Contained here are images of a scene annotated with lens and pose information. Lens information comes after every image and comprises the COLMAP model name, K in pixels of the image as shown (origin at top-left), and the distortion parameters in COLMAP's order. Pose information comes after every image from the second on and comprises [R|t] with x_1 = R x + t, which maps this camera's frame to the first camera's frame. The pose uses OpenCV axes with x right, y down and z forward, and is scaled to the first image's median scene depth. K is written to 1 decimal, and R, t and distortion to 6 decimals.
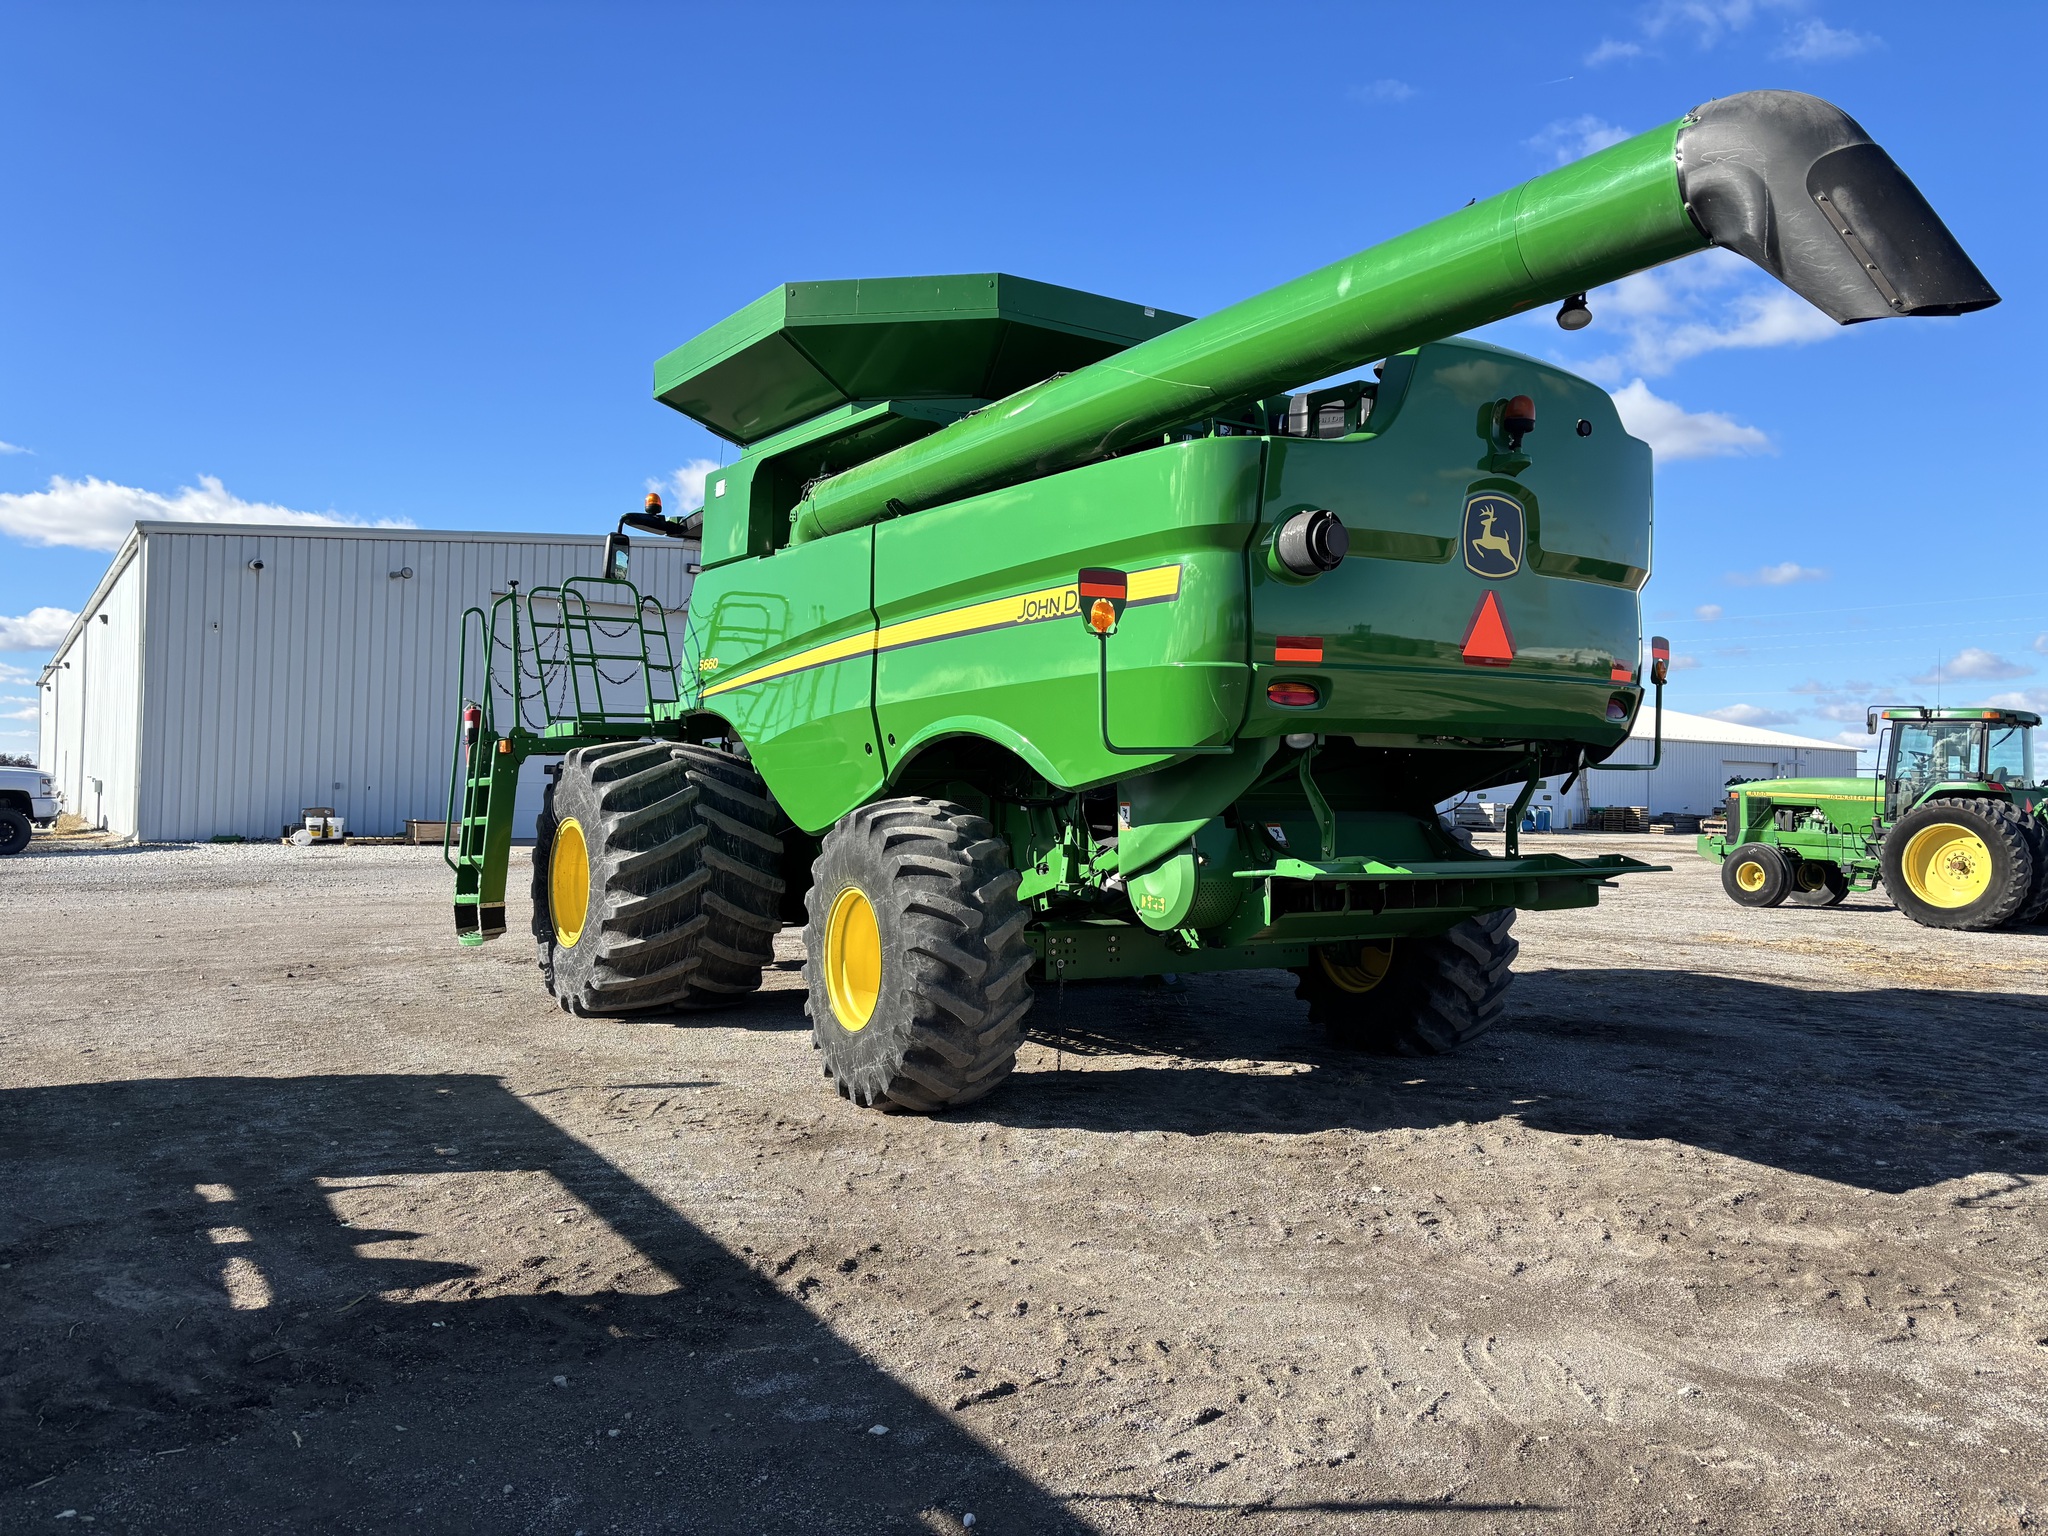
lens RADIAL K [[1549.8, 0, 1017.6], [0, 1549.8, 735.2], [0, 0, 1]] dist [0.088333, -0.152029]
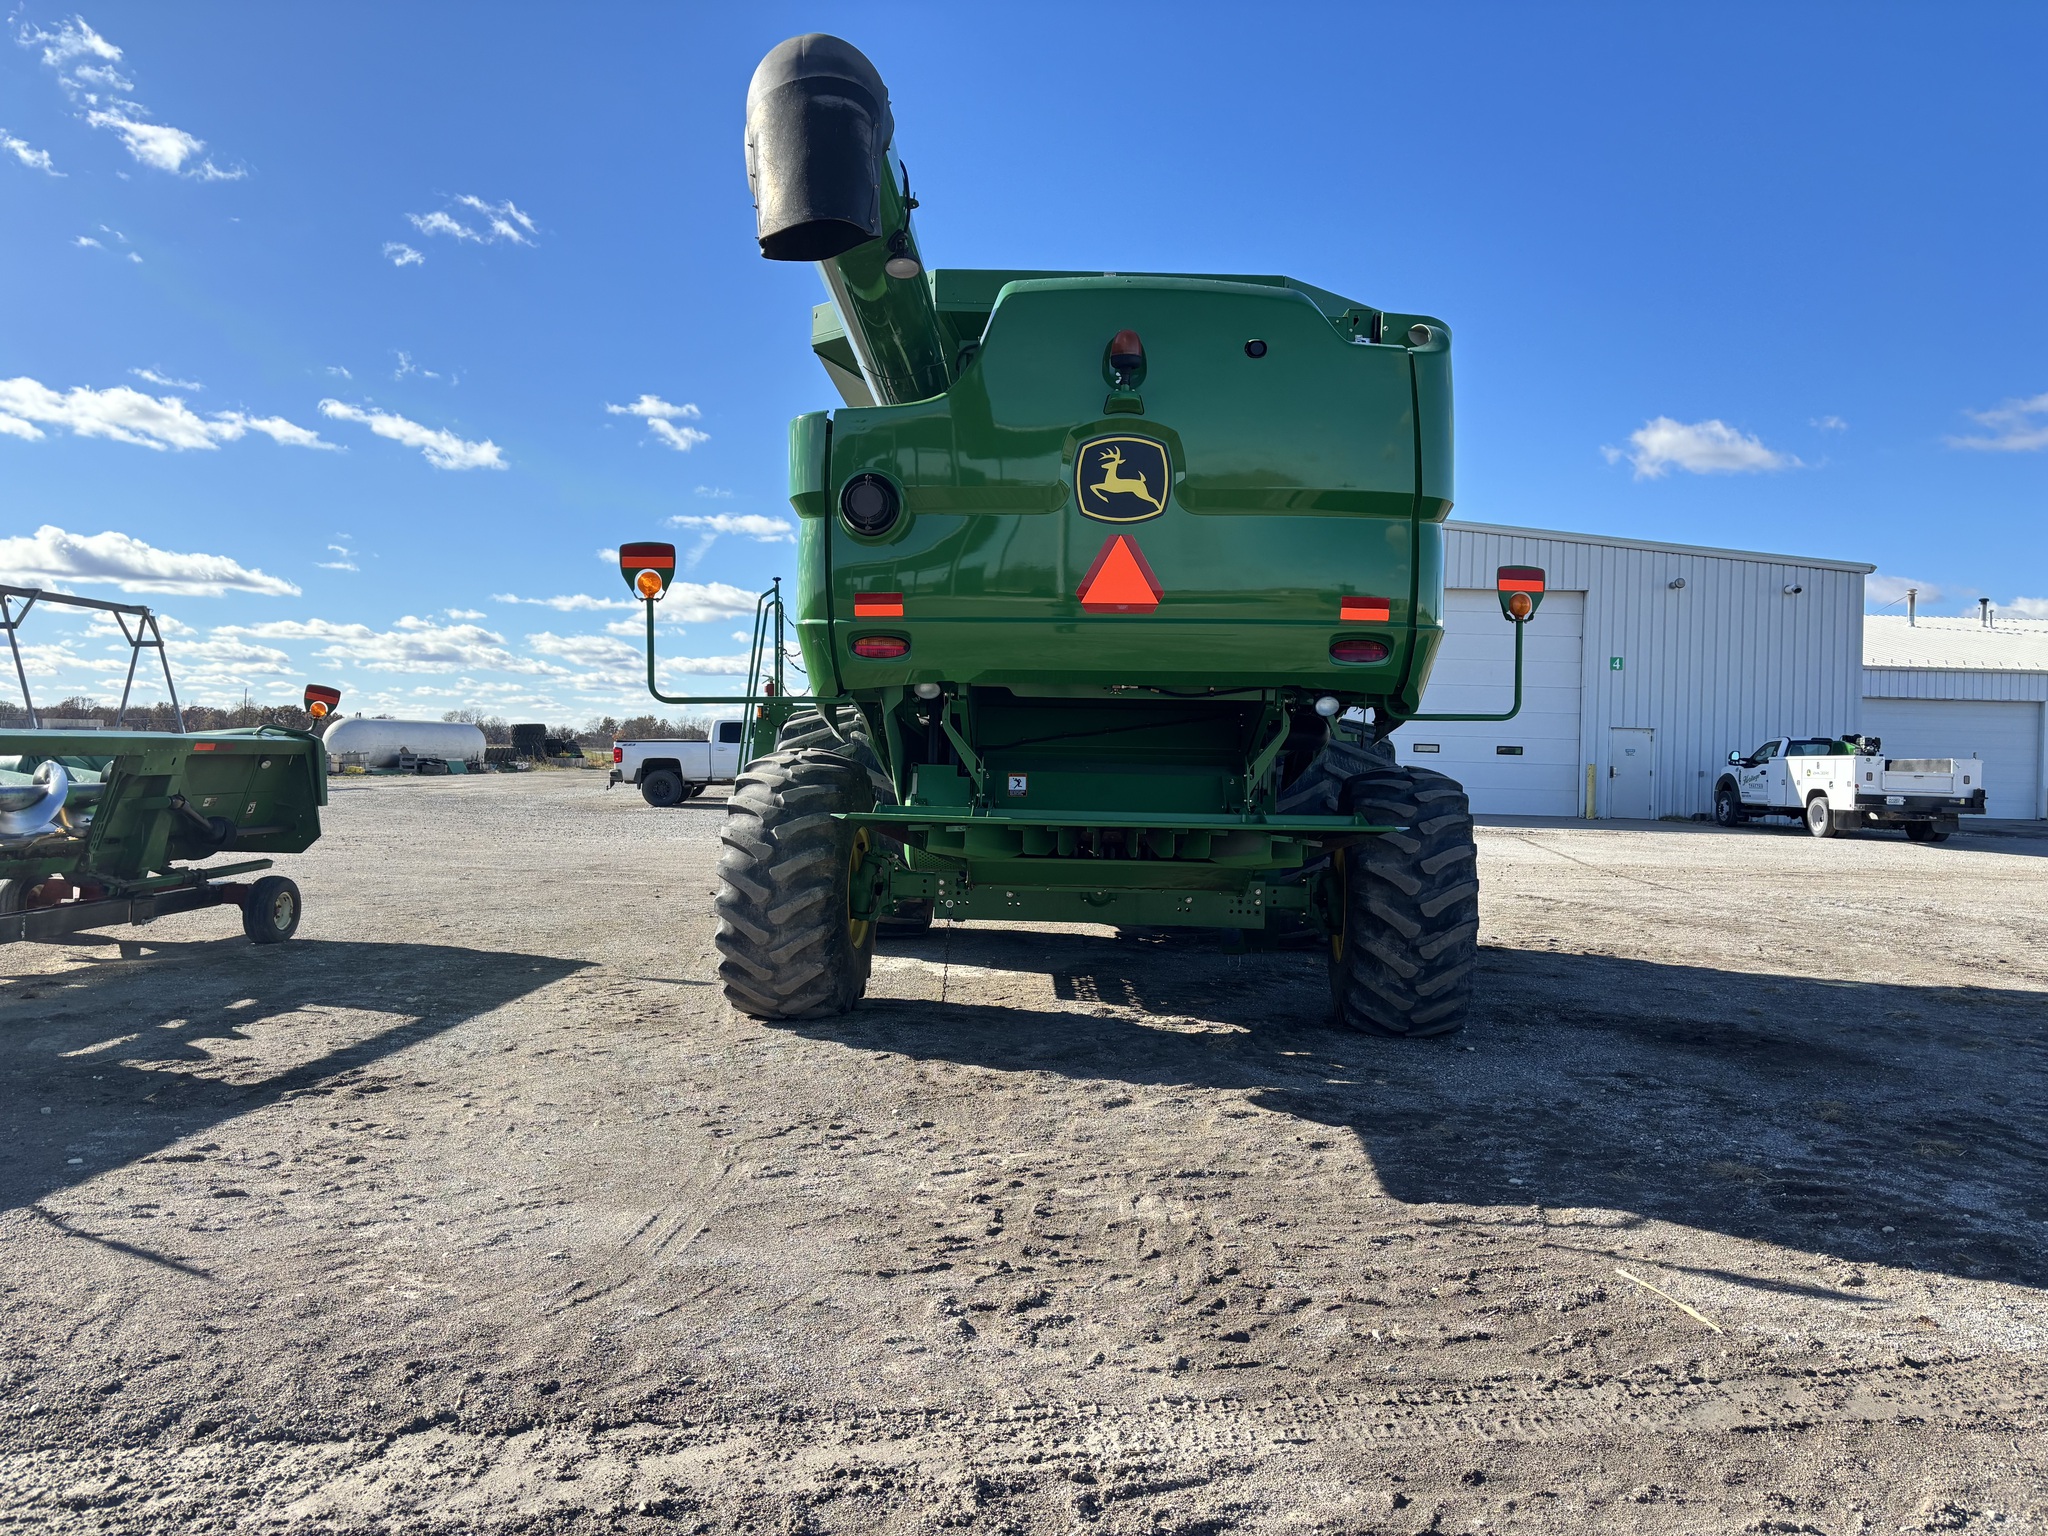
lens RADIAL K [[1636.3, 0, 1024.0], [0, 1636.3, 768.0], [0, 0, 1]] dist [0.100714, -0.001312]
pose [[0.830575, 0.005214, -0.556882, 0.816530], [0.008808, 0.999708, 0.022498, 0.030355], [0.556836, -0.023592, 0.830287, 0.100643]]
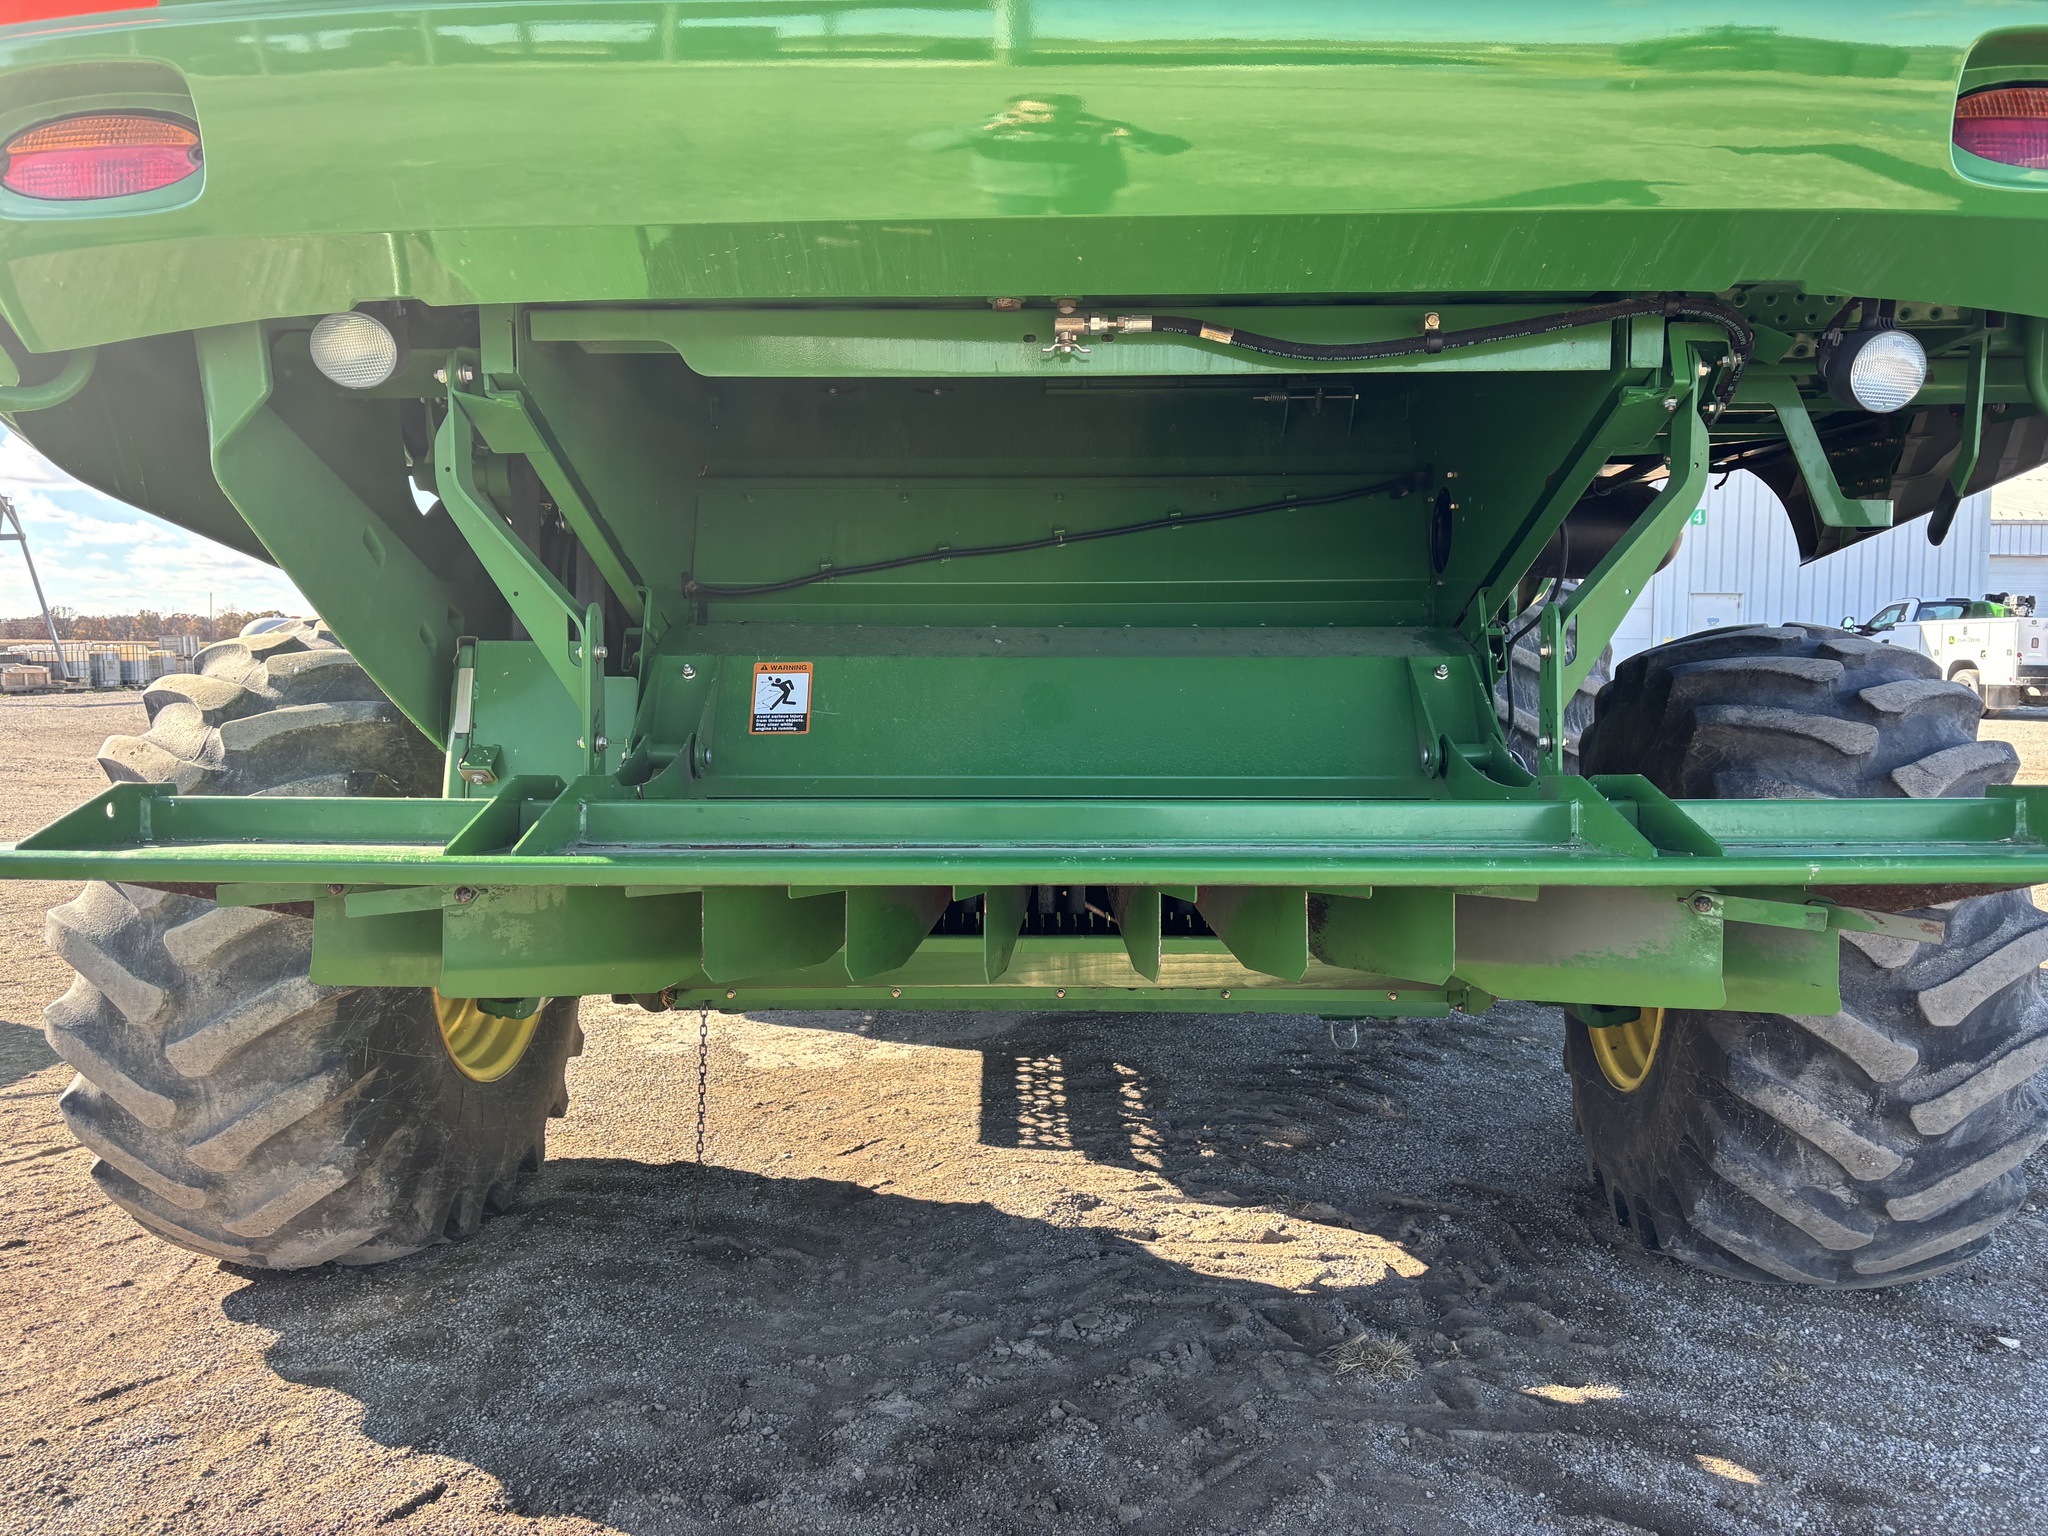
lens RADIAL K [[1549.8, 0, 1017.6], [0, 1549.8, 735.2], [0, 0, 1]] dist [0.088333, -0.152029]
pose [[0.827395, 0.014301, -0.561438, 0.420058], [0.031406, 0.996933, 0.071676, 0.052668], [0.560741, -0.076937, 0.824409, 0.784584]]
